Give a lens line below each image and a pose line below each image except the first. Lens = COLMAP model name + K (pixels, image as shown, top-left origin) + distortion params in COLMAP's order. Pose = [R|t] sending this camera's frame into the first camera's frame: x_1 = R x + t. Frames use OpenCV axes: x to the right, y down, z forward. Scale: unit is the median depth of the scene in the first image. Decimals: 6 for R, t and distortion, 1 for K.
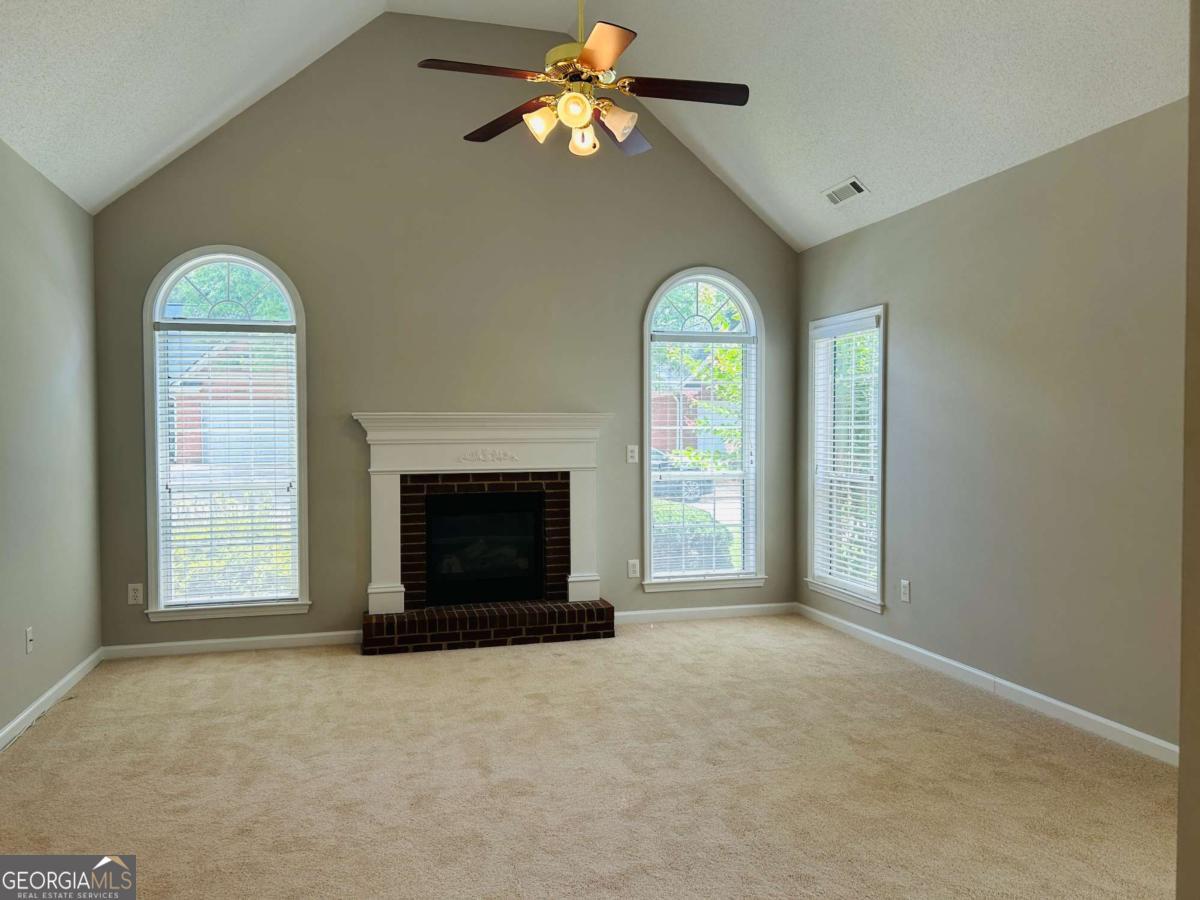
lens RADIAL K [[905.3, 0, 605.6], [0, 905.3, 445.4], [0, 0, 1]] dist [0.039936, -0.043720]
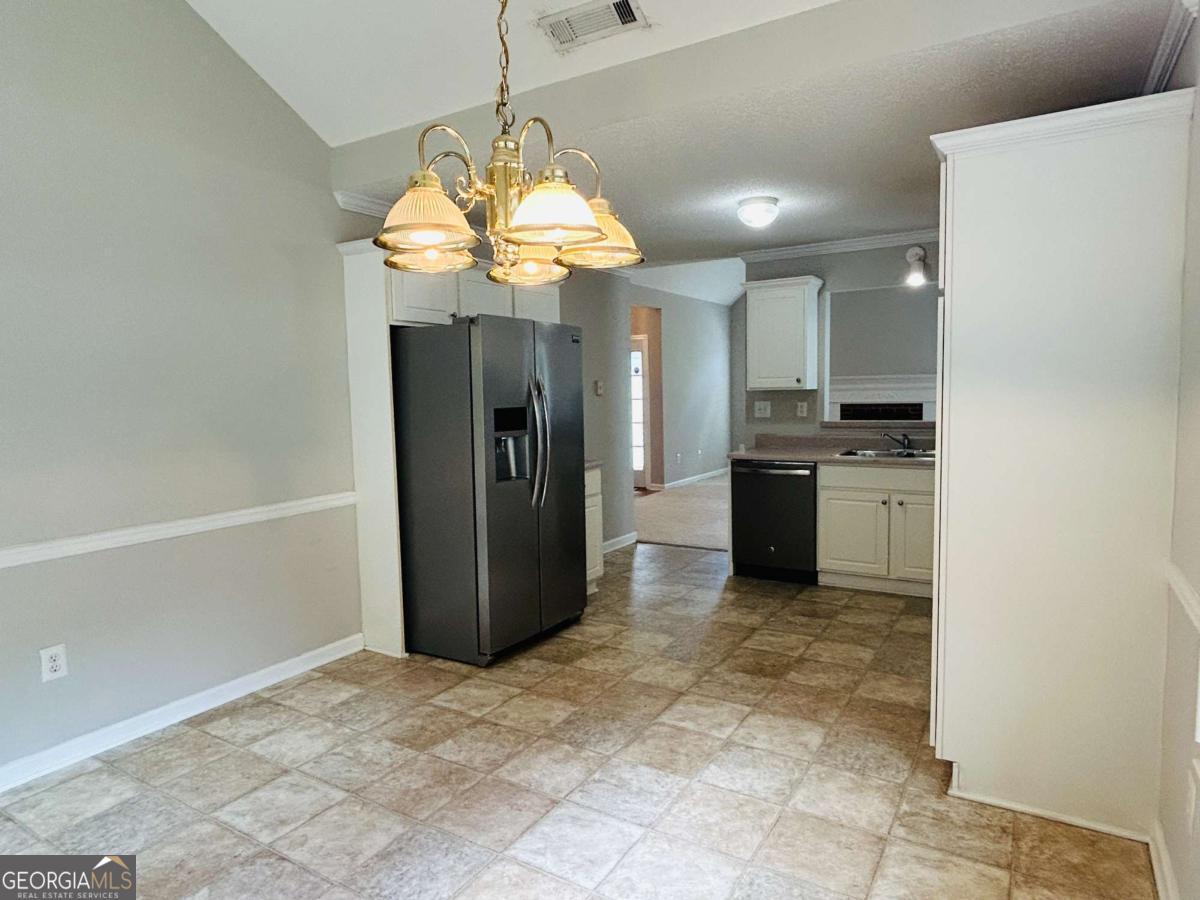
lens RADIAL K [[718.4, 0, 600.0], [0, 718.4, 450.0], [0, 0, 1]] dist [-0.005079, 0.000306]
pose [[0.679208, 0.051330, -0.732149, 0.692672], [0.008578, 0.996928, 0.077850, 0.001342], [0.733896, -0.059157, 0.676681, -0.681237]]
